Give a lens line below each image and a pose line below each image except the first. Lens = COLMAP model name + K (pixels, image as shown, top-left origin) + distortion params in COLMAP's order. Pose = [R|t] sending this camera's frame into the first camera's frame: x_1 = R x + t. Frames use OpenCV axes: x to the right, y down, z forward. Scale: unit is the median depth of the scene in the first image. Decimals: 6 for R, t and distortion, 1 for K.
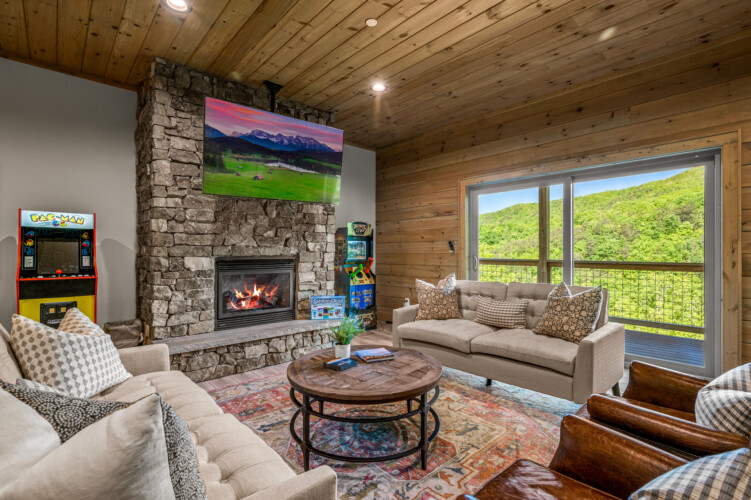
lens RADIAL K [[349.9, 0, 377.3], [0, 349.9, 253.3], [0, 0, 1]] dist [0.001234, 0.000150]
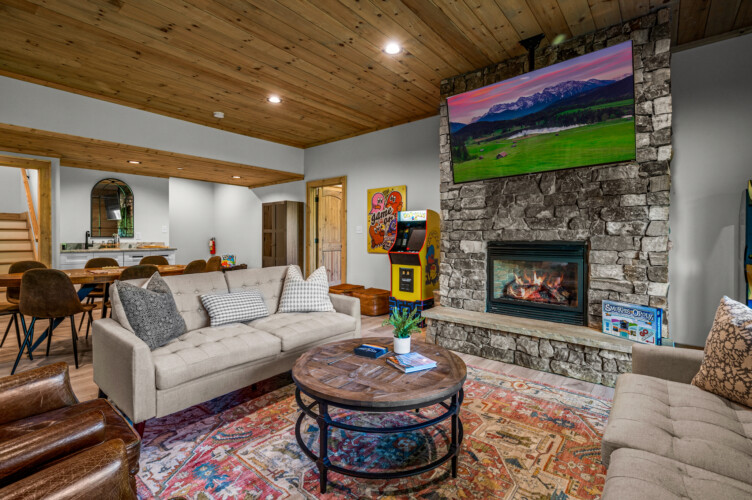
lens RADIAL K [[350.4, 0, 377.7], [0, 350.4, 240.1], [0, 0, 1]] dist [0.001234, 0.000150]
pose [[0.138257, 0.009447, -0.990351, 0.523020], [-0.003427, 0.999953, 0.009060, -0.000068], [0.990390, 0.002141, 0.138283, 0.536430]]
